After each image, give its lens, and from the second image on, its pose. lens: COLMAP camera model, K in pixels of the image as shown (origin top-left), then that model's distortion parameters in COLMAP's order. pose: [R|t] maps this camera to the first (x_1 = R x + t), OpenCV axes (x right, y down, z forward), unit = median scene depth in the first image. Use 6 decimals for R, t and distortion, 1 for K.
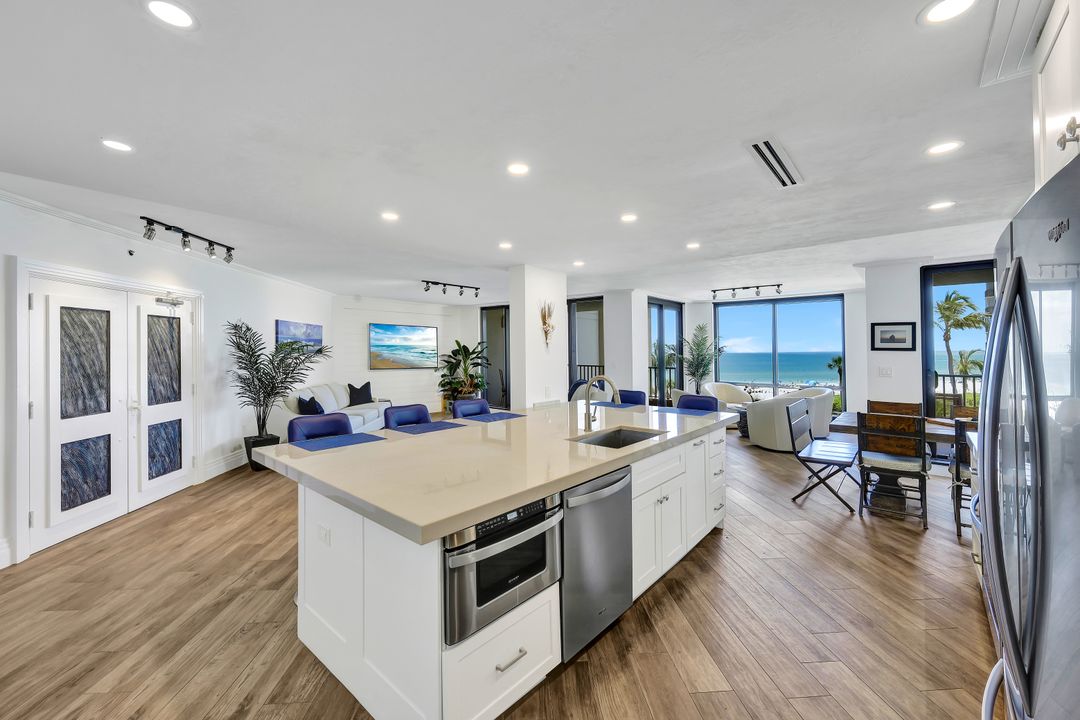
lens RADIAL K [[435.7, 0, 543.8], [0, 435.7, 352.3], [0, 0, 1]] dist [0.001969, -0.001047]
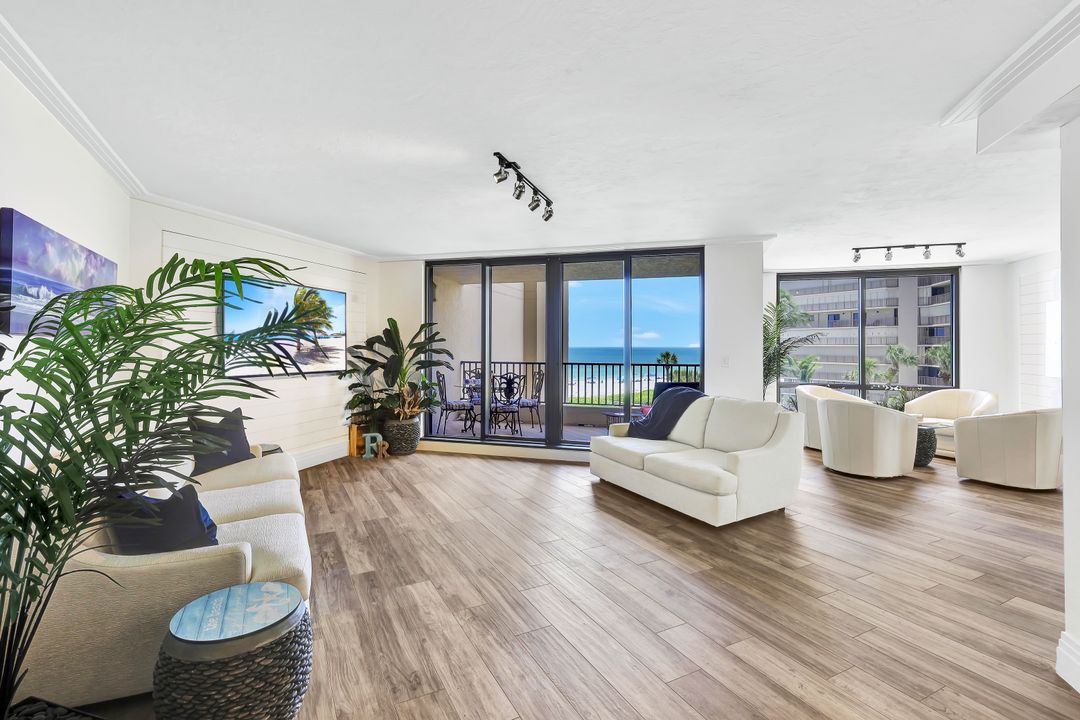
lens RADIAL K [[496.5, 0, 535.9], [0, 496.5, 348.7], [0, 0, 1]] dist [0.007518, -0.001212]
pose [[0.920000, -0.000436, 0.391918, -0.376648], [-0.000248, 0.999999, 0.001694, 0.010312], [-0.391918, -0.001656, 0.919999, 0.513900]]
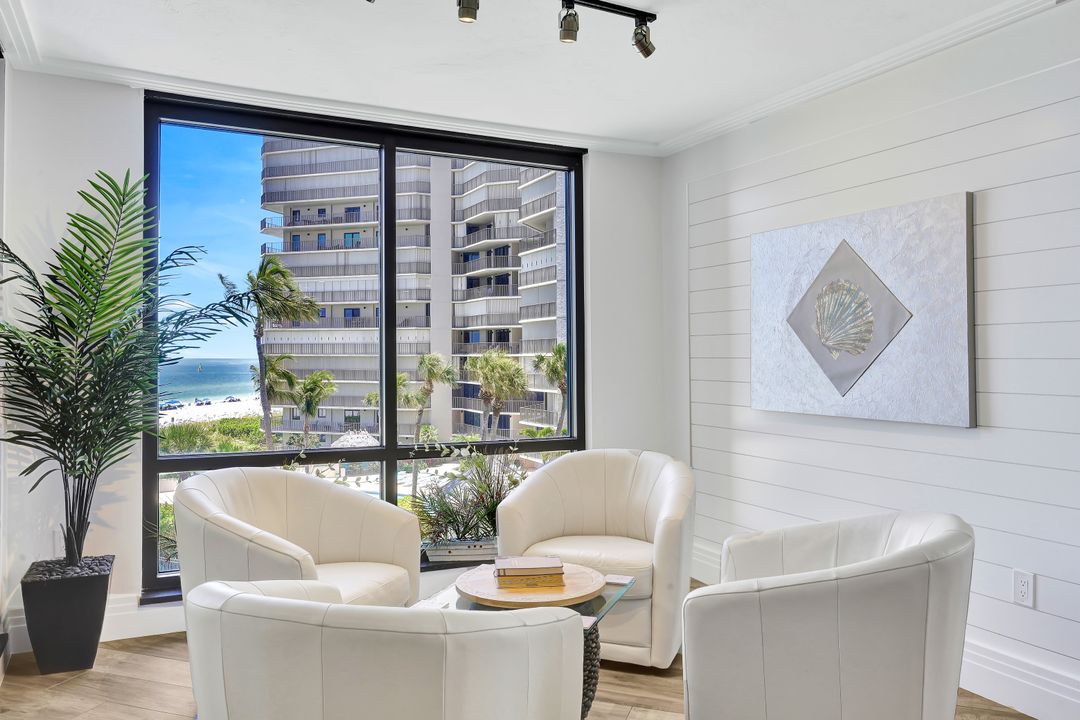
lens RADIAL K [[798.3, 0, 544.2], [0, 798.3, 339.6], [0, 0, 1]] dist [0.004001, 0.011973]
pose [[0.384843, 0.020979, 0.922744, 0.135388], [0.003286, 0.999704, -0.024099, 0.022645], [-0.922976, 0.012307, 0.384660, 0.855554]]
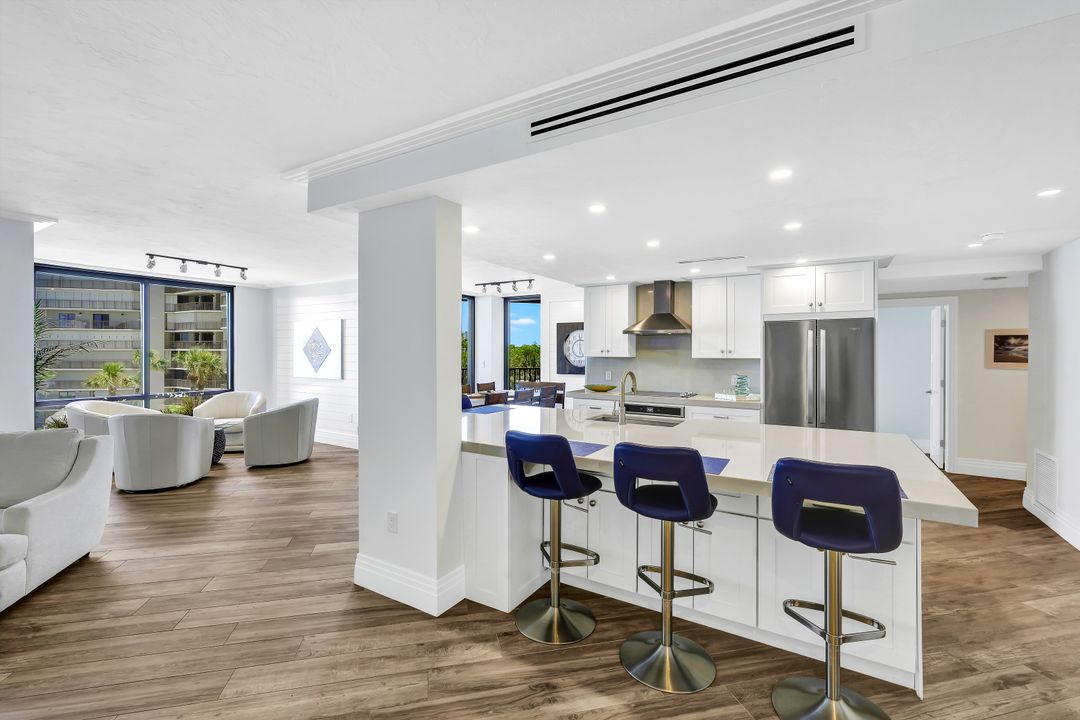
lens RADIAL K [[477.5, 0, 531.6], [0, 477.5, 344.5], [0, 0, 1]] dist [0.007712, -0.001705]
pose [[-0.145437, 0.014360, 0.989263, -0.411375], [0.000681, 0.999896, -0.014415, 0.001543], [-0.989367, -0.001423, -0.145432, 0.571185]]
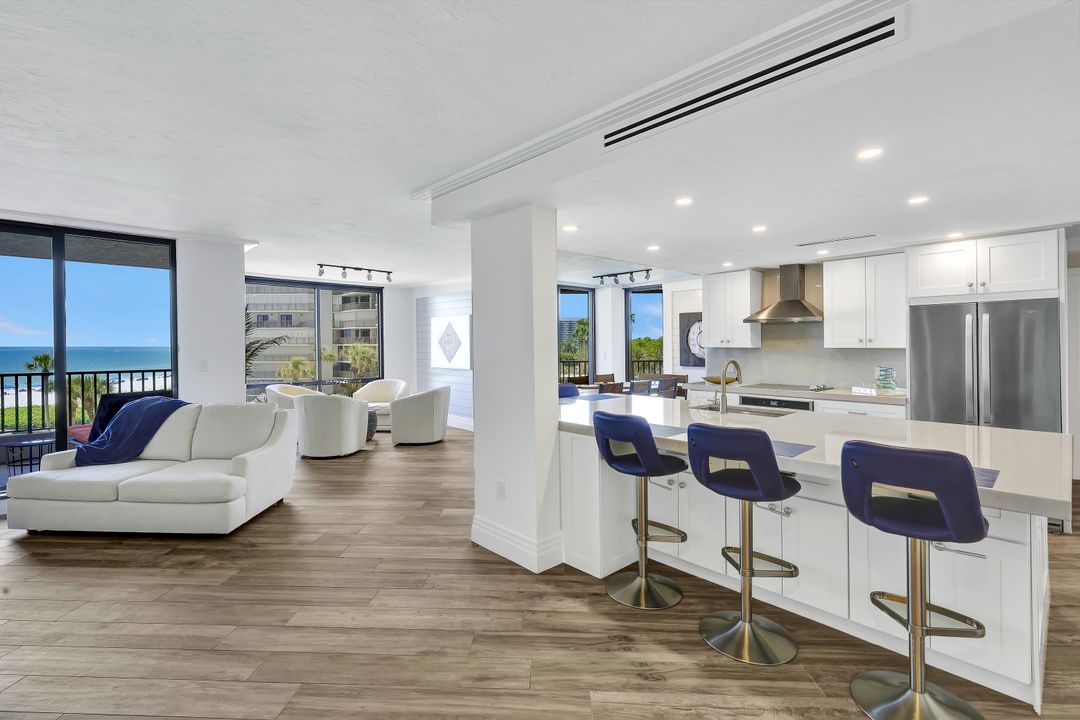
lens RADIAL K [[496.5, 0, 531.1], [0, 496.5, 341.6], [0, 0, 1]] dist [0.007518, -0.001212]
pose [[0.127717, 0.007053, 0.991786, -0.464373], [0.006455, 0.999948, -0.007942, 0.005726], [-0.991790, 0.007417, 0.127665, 0.538954]]
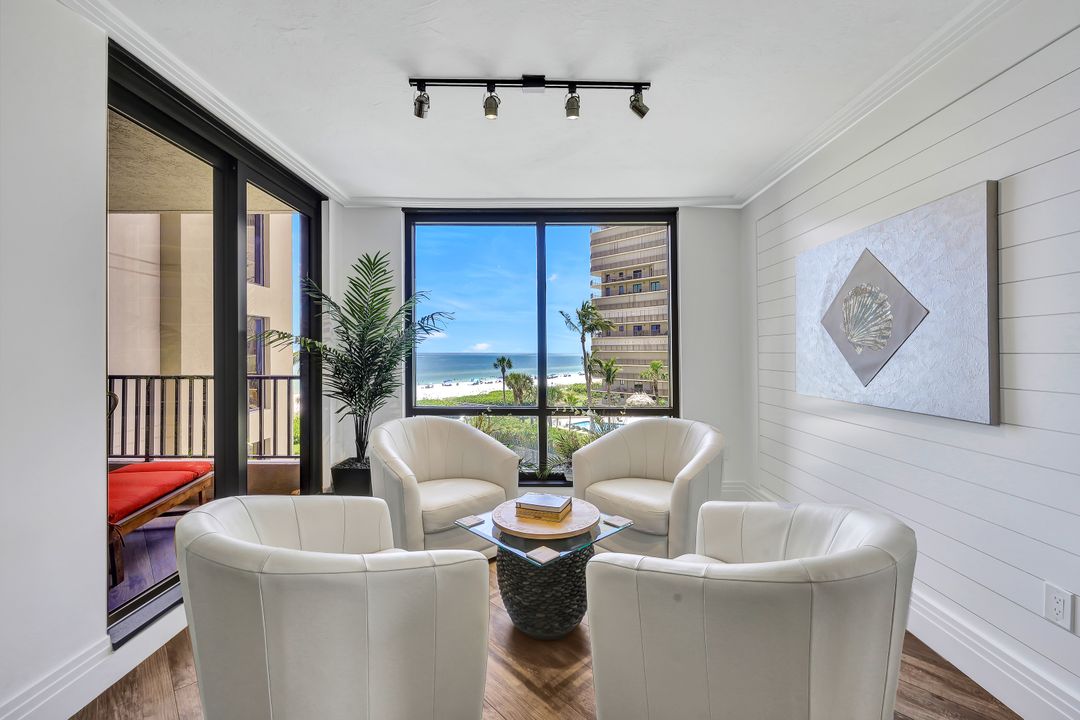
lens RADIAL K [[435.7, 0, 543.0], [0, 435.7, 348.5], [0, 0, 1]] dist [0.001969, -0.001047]
pose [[0.756842, 0.005811, 0.653573, 0.291012], [0.003086, 0.999918, -0.012464, 0.022749], [-0.653591, 0.011450, 0.756761, 0.792527]]
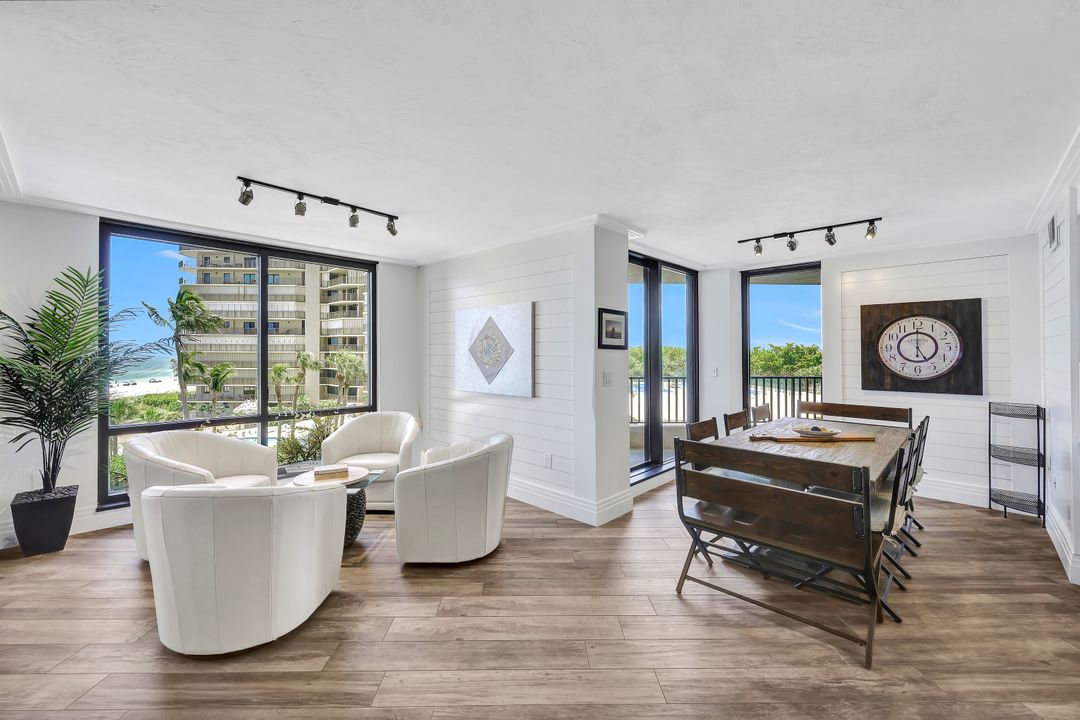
lens RADIAL K [[435.7, 0, 540.6], [0, 435.7, 348.9], [0, 0, 1]] dist [0.001969, -0.001047]
pose [[0.043112, 0.009892, 0.999021, 0.045937], [0.001304, 0.999950, -0.009957, 0.002377], [-0.999069, 0.001732, 0.043097, 0.776772]]
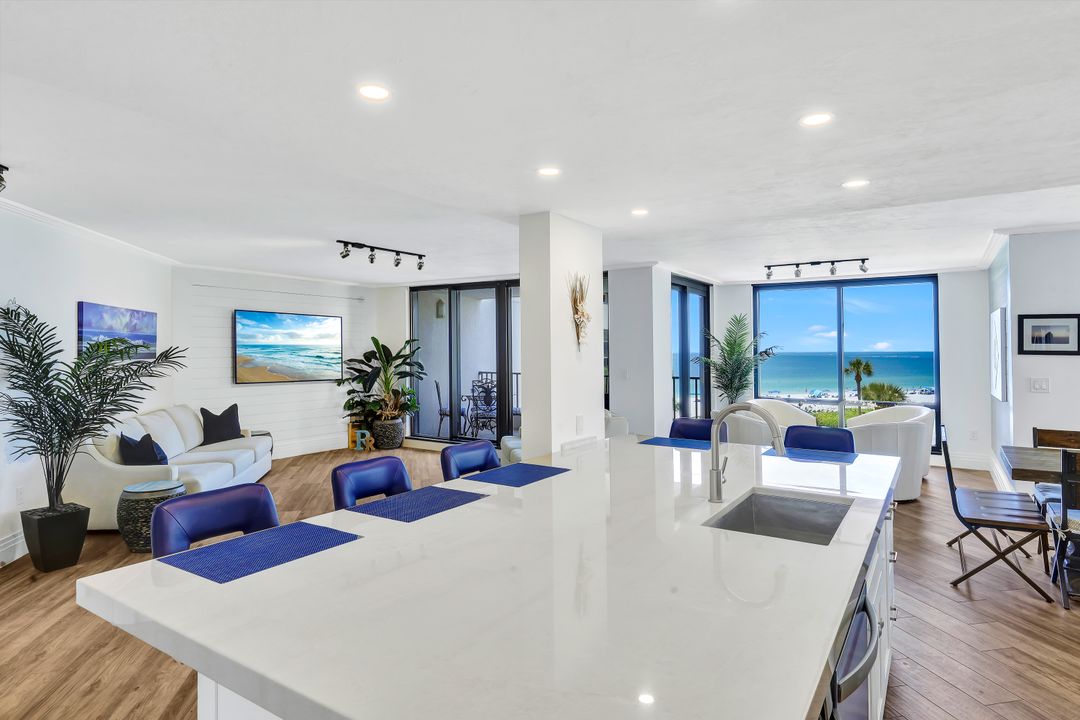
lens RADIAL K [[602.2, 0, 542.7], [0, 602.2, 349.2], [0, 0, 1]] dist [0.007501, -0.005305]
pose [[0.991567, 0.000127, 0.129592, -0.090923], [0.000806, 0.999974, -0.007152, -0.004520], [-0.129590, 0.007196, 0.991542, 0.106141]]
